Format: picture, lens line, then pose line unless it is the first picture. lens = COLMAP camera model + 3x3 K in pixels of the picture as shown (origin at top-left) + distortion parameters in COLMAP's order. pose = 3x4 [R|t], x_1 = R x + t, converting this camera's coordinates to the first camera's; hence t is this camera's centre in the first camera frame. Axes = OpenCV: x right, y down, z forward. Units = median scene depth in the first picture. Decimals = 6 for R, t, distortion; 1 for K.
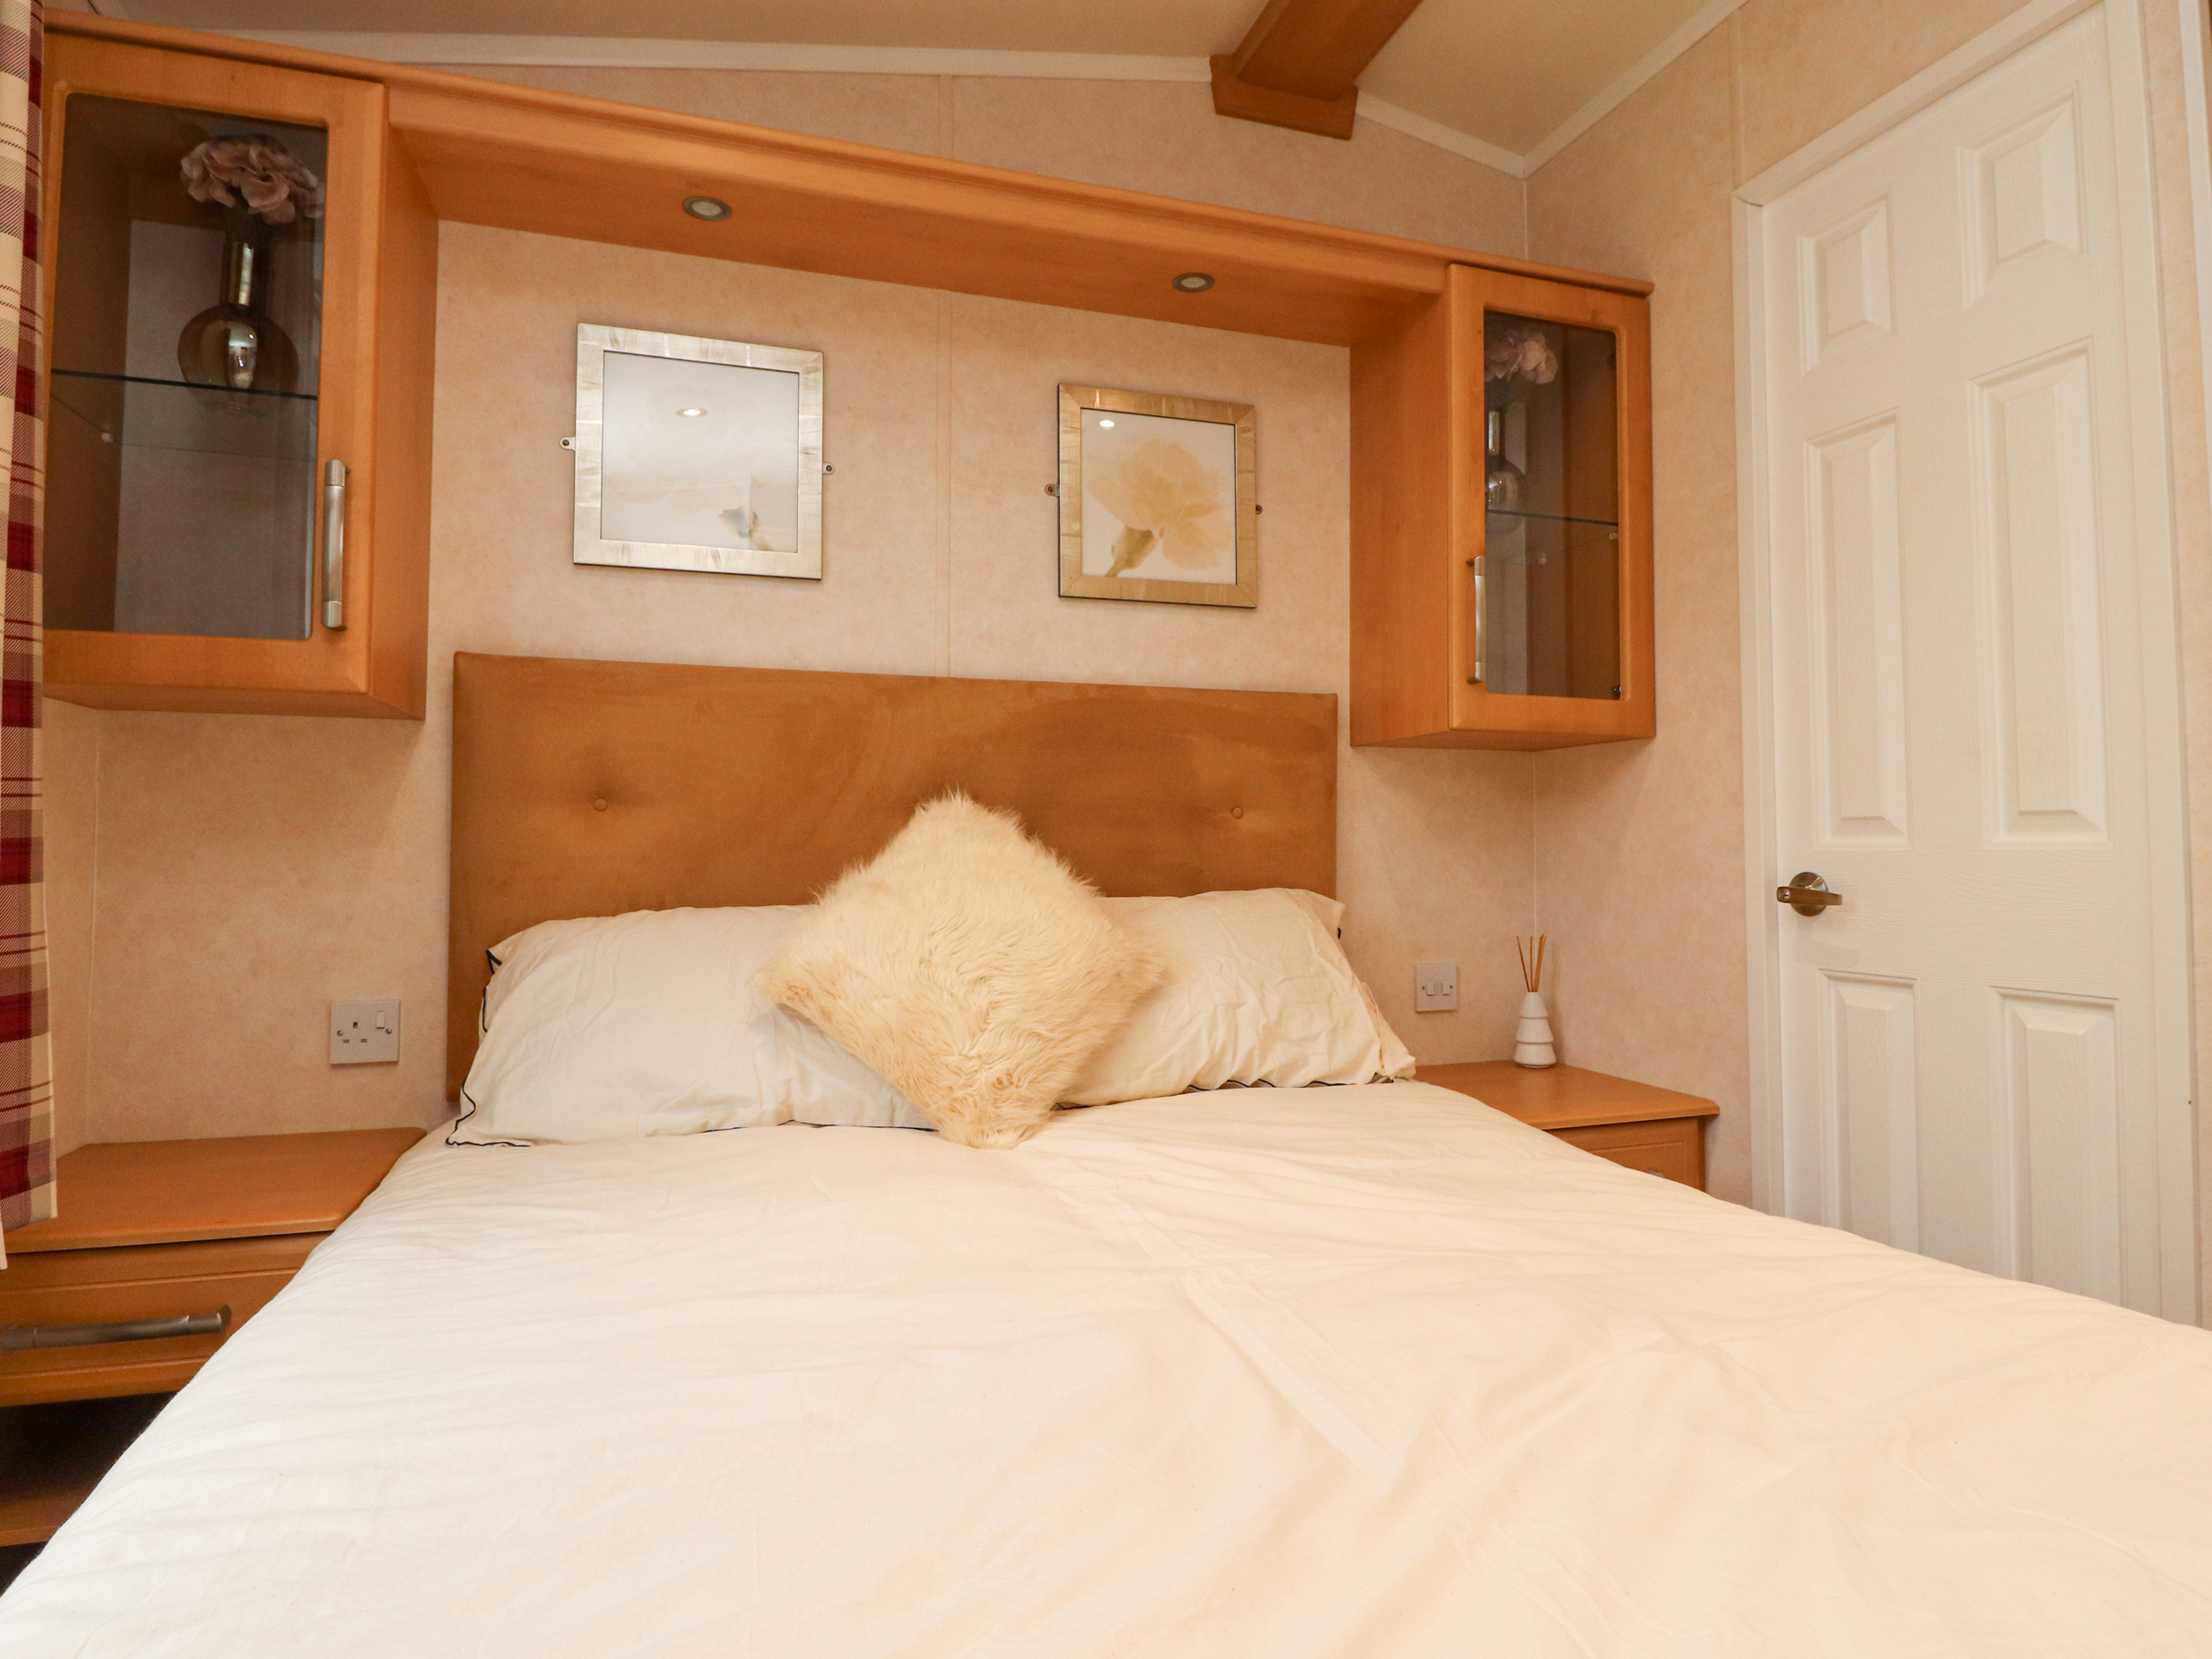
lens RADIAL K [[1183.0, 0, 1092.5], [0, 1183.0, 793.7], [0, 0, 1]] dist [-0.003635, -0.009352]
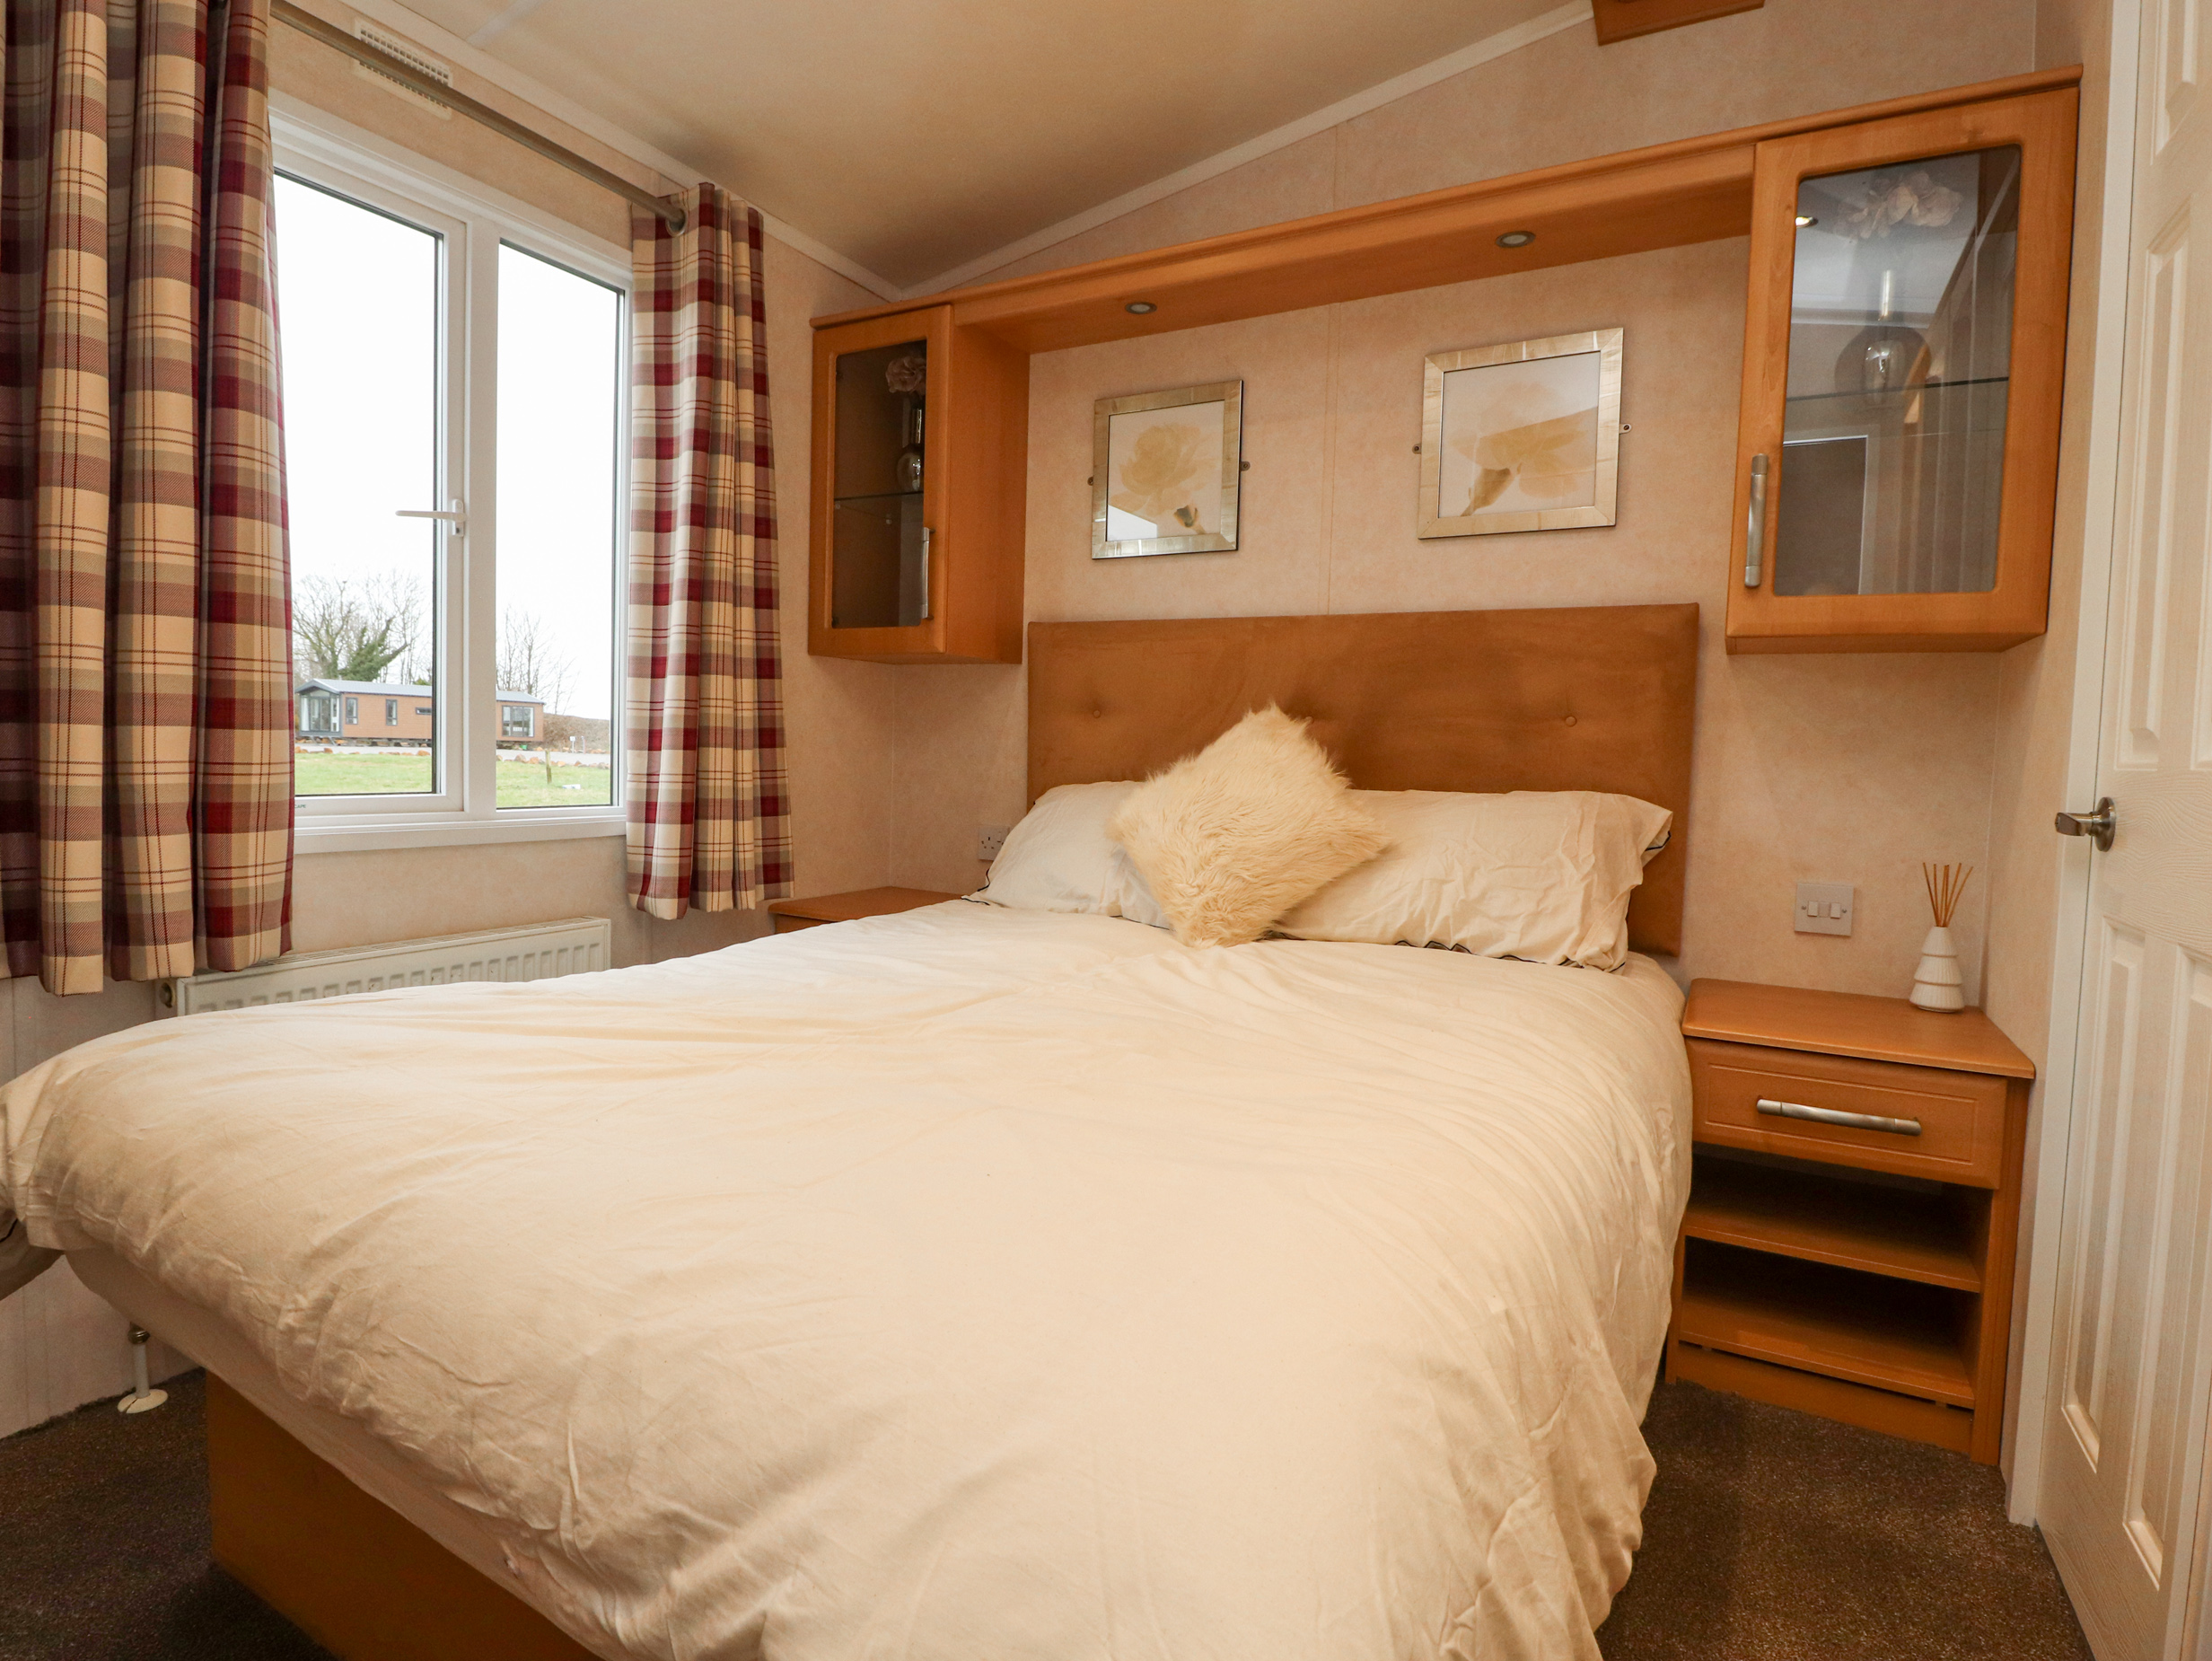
lens RADIAL K [[1097.6, 0, 1114.0], [0, 1097.6, 790.5], [0, 0, 1]] dist [0.000053, -0.018450]
pose [[0.696681, 0.049018, -0.715704, 0.670105], [0.004490, 0.997345, 0.072678, 0.005047], [0.717367, -0.053846, 0.694612, -0.005165]]
